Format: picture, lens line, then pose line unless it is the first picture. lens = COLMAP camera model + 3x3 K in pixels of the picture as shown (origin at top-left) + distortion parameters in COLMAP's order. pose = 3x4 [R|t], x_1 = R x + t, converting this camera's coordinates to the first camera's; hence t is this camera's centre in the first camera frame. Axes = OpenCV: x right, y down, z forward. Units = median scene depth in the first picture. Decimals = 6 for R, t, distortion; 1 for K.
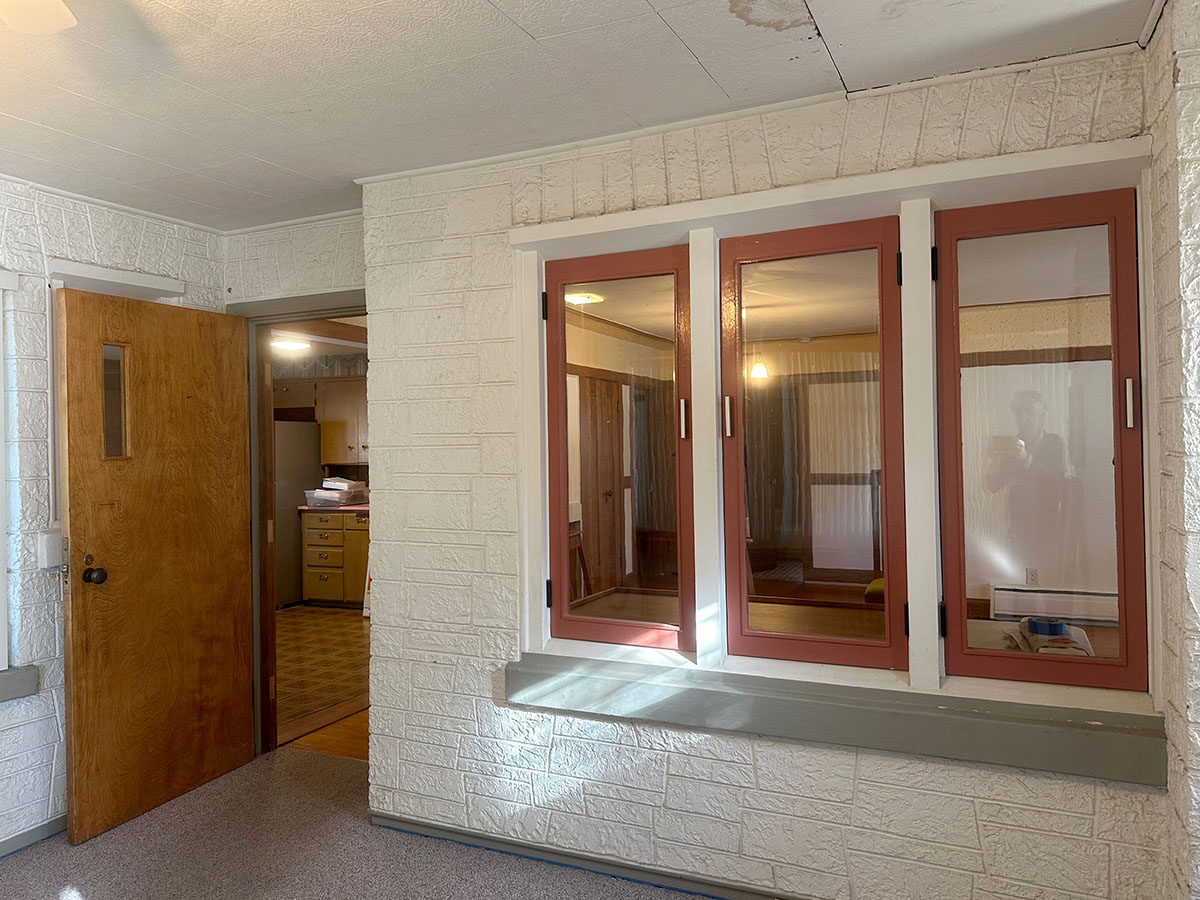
lens RADIAL K [[847.5, 0, 600.0], [0, 847.5, 450.0], [0, 0, 1]] dist [0.065942, -0.076384]
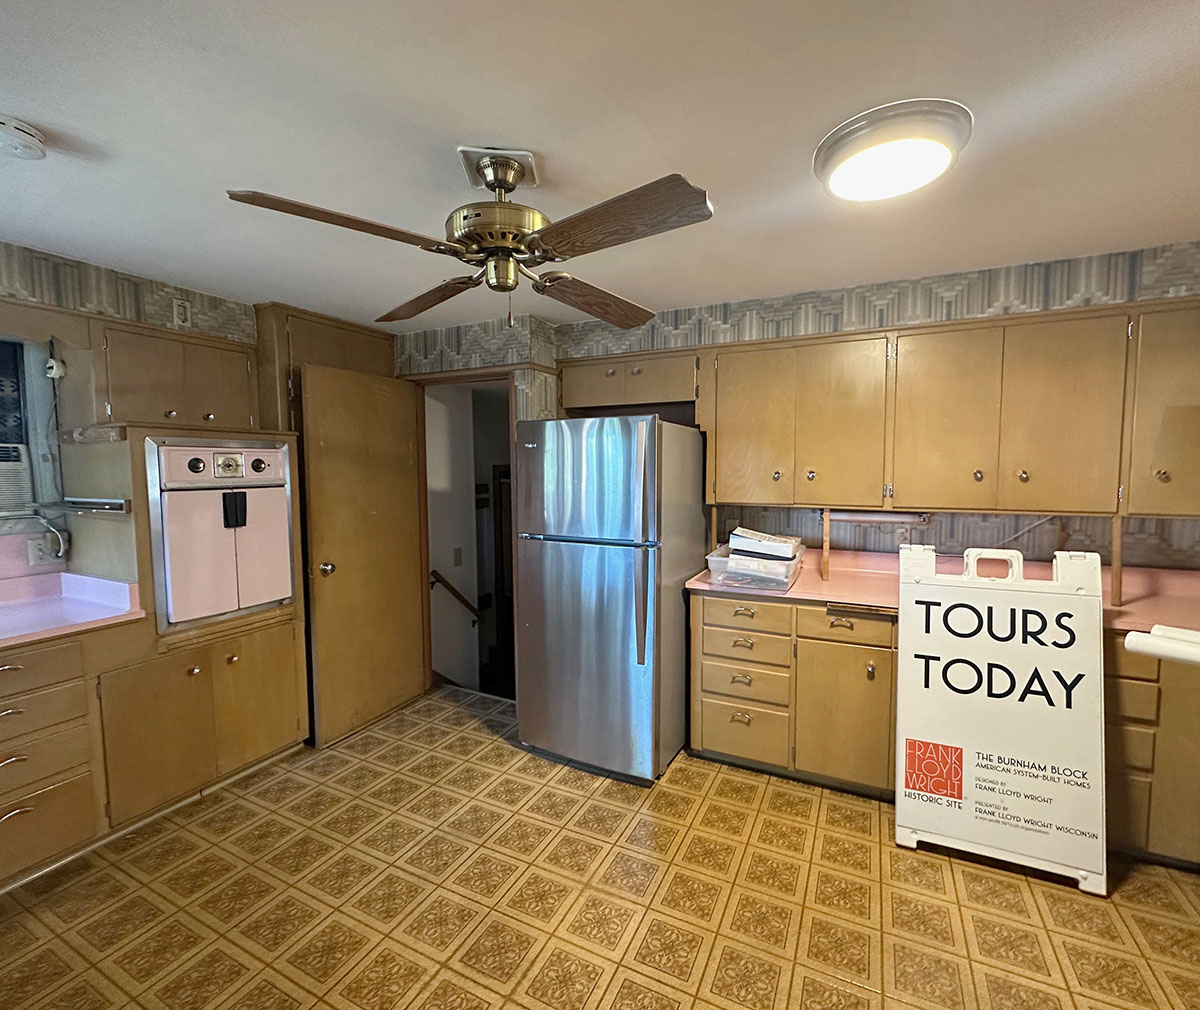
lens RADIAL K [[549.5, 0, 600.0], [0, 549.5, 505.0], [0, 0, 1]] dist [-0.001126, 0.000124]
pose [[0.999621, 0.011572, -0.024977, -0.399693], [-0.009776, 0.997438, 0.070866, -0.007255], [0.025733, -0.070595, 0.997173, 0.655638]]
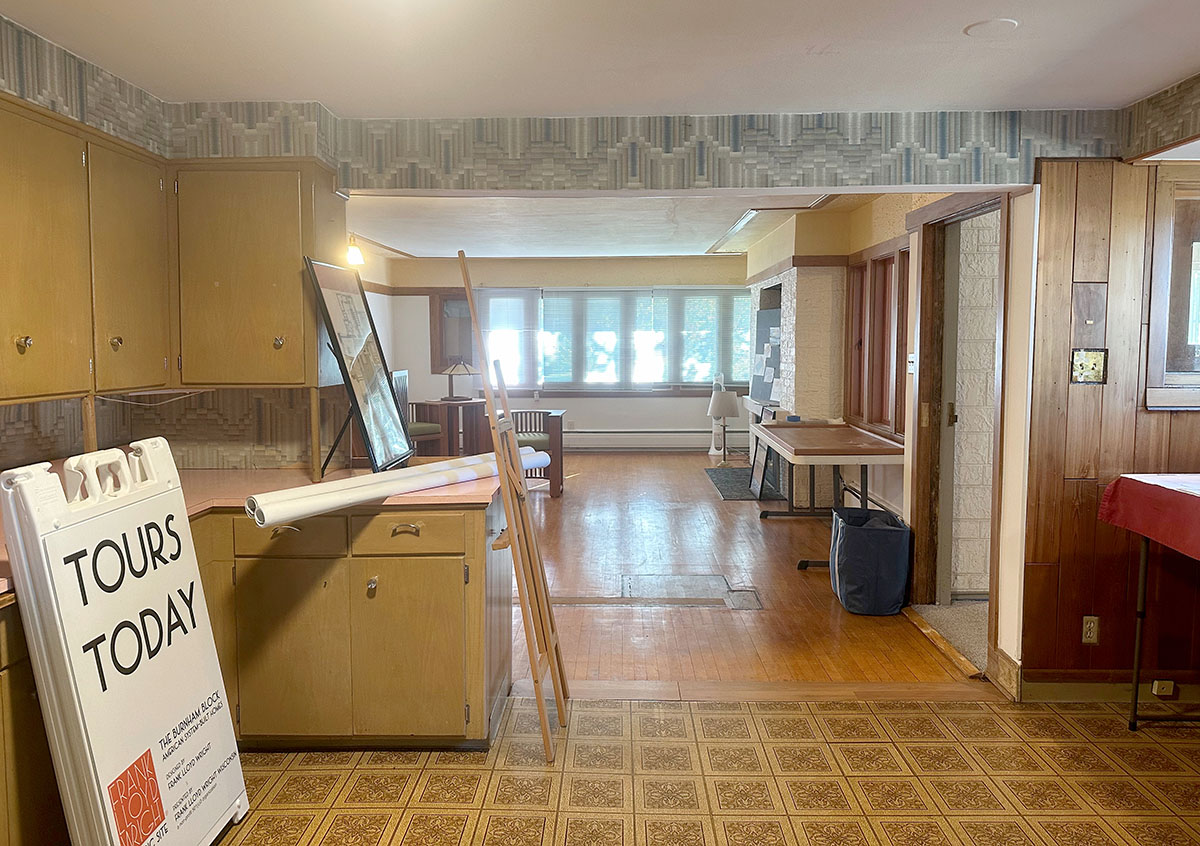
lens RADIAL K [[877.3, 0, 604.6], [0, 877.3, 402.7], [0, 0, 1]] dist [0.003690, 0.001759]
pose [[-0.417156, -0.051938, 0.907350, -0.547004], [0.005450, 0.998205, 0.059644, -0.000699], [-0.908819, 0.029826, -0.416124, 0.902288]]
